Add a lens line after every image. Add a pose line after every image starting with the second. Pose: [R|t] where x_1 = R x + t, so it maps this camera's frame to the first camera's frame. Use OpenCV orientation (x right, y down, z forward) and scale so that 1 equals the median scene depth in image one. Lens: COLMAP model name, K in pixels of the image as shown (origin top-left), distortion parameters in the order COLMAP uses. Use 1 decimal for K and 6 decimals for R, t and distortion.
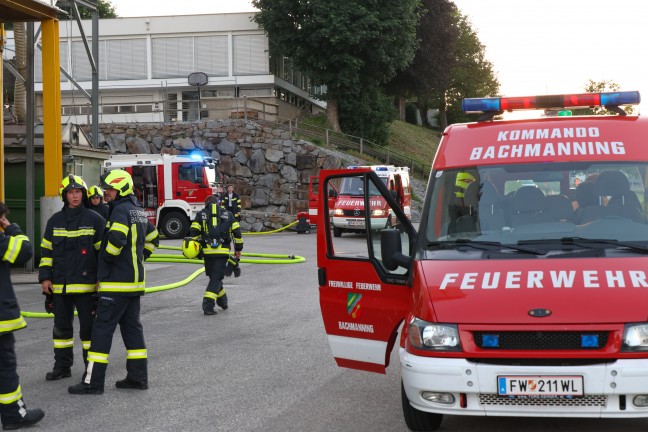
lens RADIAL K [[1175.6, 0, 324.0], [0, 1175.6, 216.0], [0, 0, 1]] dist [-0.011881, -0.022647]
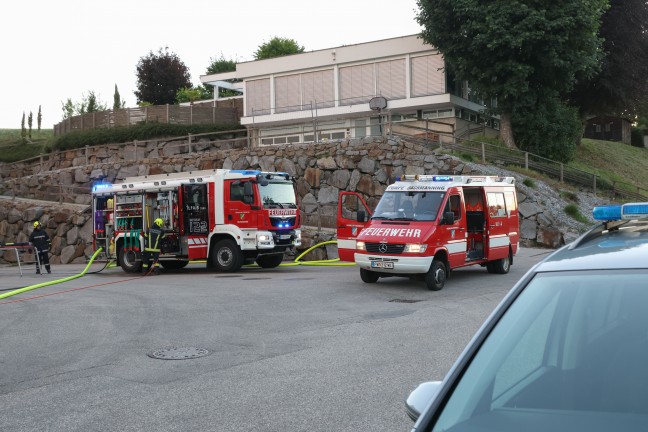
lens RADIAL K [[732.7, 0, 324.7], [0, 732.7, 207.4], [0, 0, 1]] dist [-0.000175, -0.001551]
pose [[0.923934, -0.010010, -0.382420, 0.127974], [0.000327, 0.999678, -0.025376, -0.012267], [0.382551, 0.023321, 0.923640, 0.531786]]
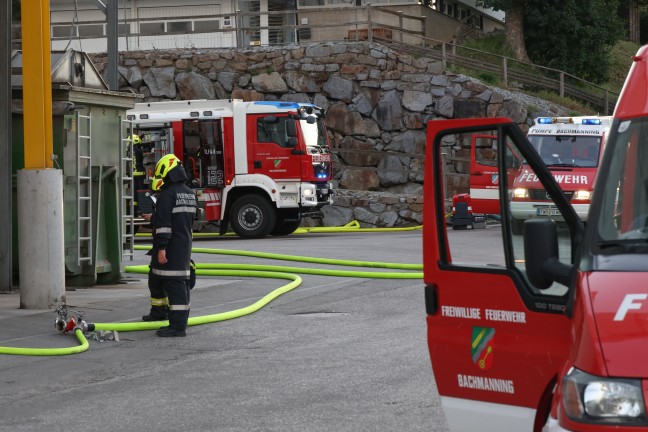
lens RADIAL K [[1934.7, 0, 324.0], [0, 1934.7, 216.0], [0, 0, 1]] dist [-0.066533, -0.464321]
pose [[0.995269, -0.001521, -0.097141, 0.007868], [0.002261, 0.999969, 0.007500, 0.000348], [0.097126, -0.007684, 0.995242, 0.003131]]
